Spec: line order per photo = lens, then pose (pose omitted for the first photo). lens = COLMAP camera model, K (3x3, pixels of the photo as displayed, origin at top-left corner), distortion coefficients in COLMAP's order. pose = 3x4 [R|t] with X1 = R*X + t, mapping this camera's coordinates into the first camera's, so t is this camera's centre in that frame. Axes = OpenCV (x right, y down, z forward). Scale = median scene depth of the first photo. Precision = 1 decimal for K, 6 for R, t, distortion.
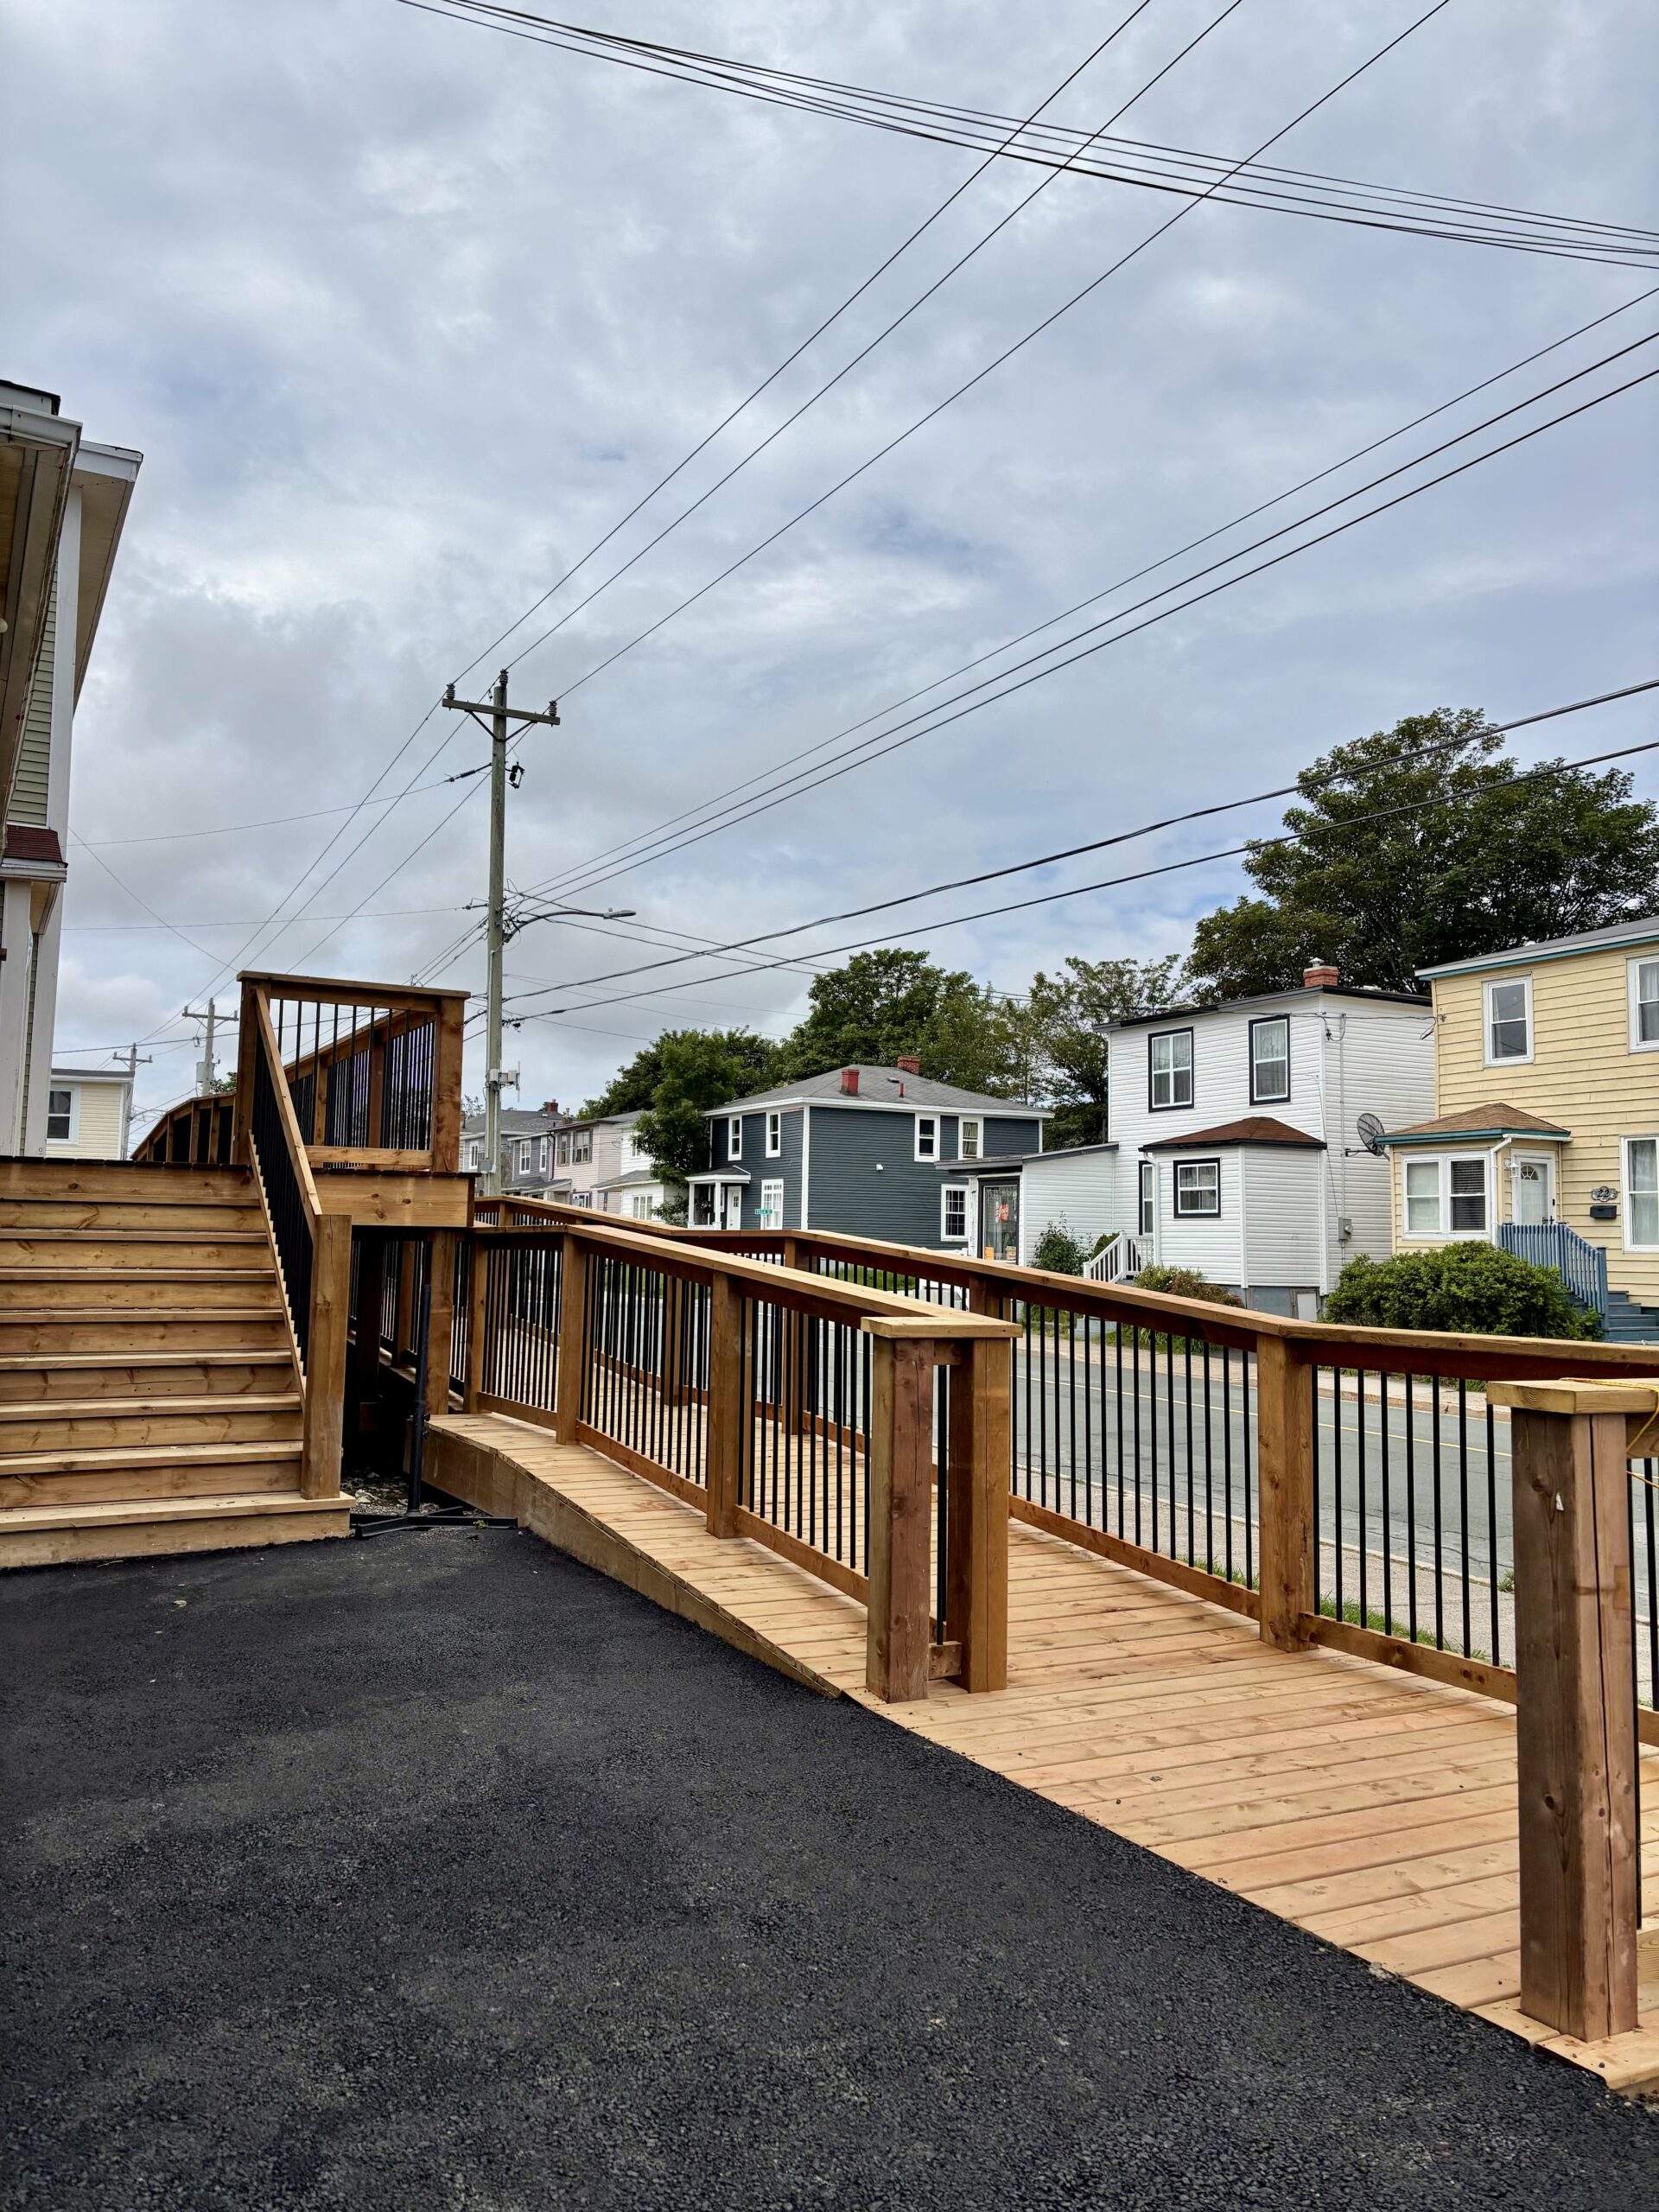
lens RADIAL K [[1671.4, 0, 829.5], [0, 1671.4, 1106.0], [0, 0, 1]] dist [-0.048988, -0.002583]
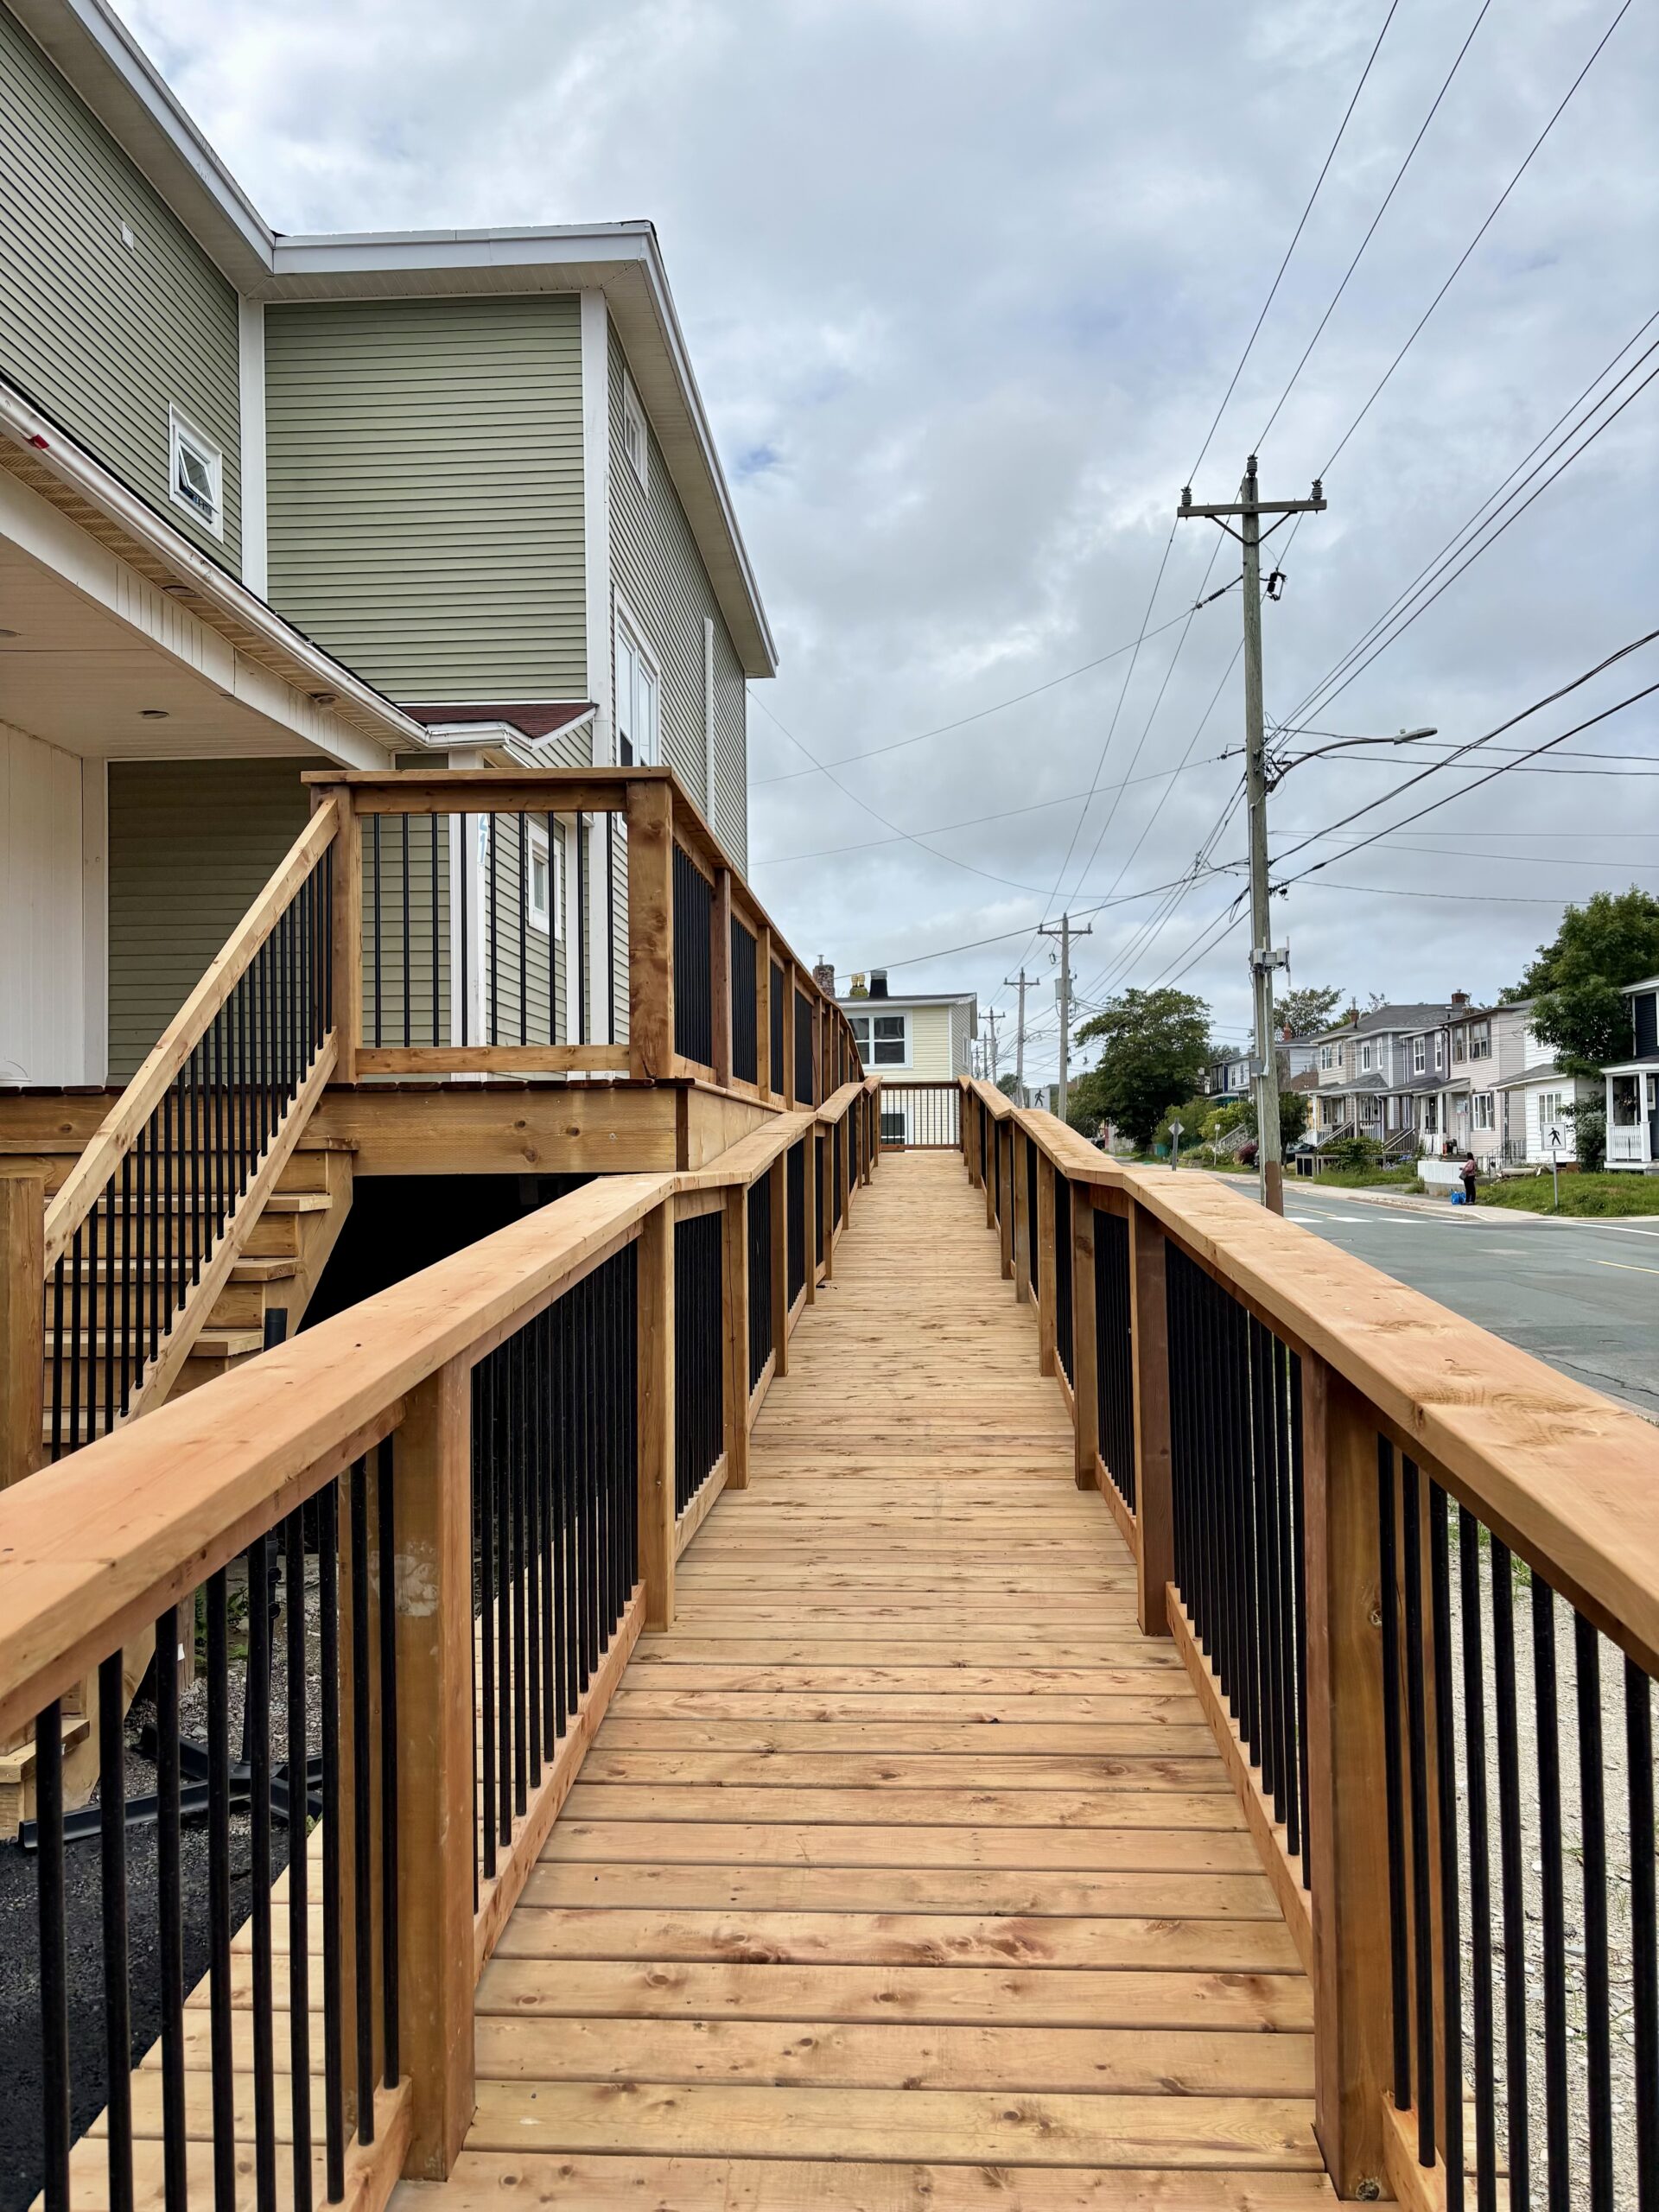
lens RADIAL K [[1636.2, 0, 829.3], [0, 1636.2, 1131.8], [0, 0, 1]] dist [-0.031848, 0.057792]
pose [[0.840823, -0.029069, -0.540528, 0.028848], [0.067180, 0.996441, 0.050915, 0.006821], [0.537125, -0.079124, 0.839784, 0.112403]]
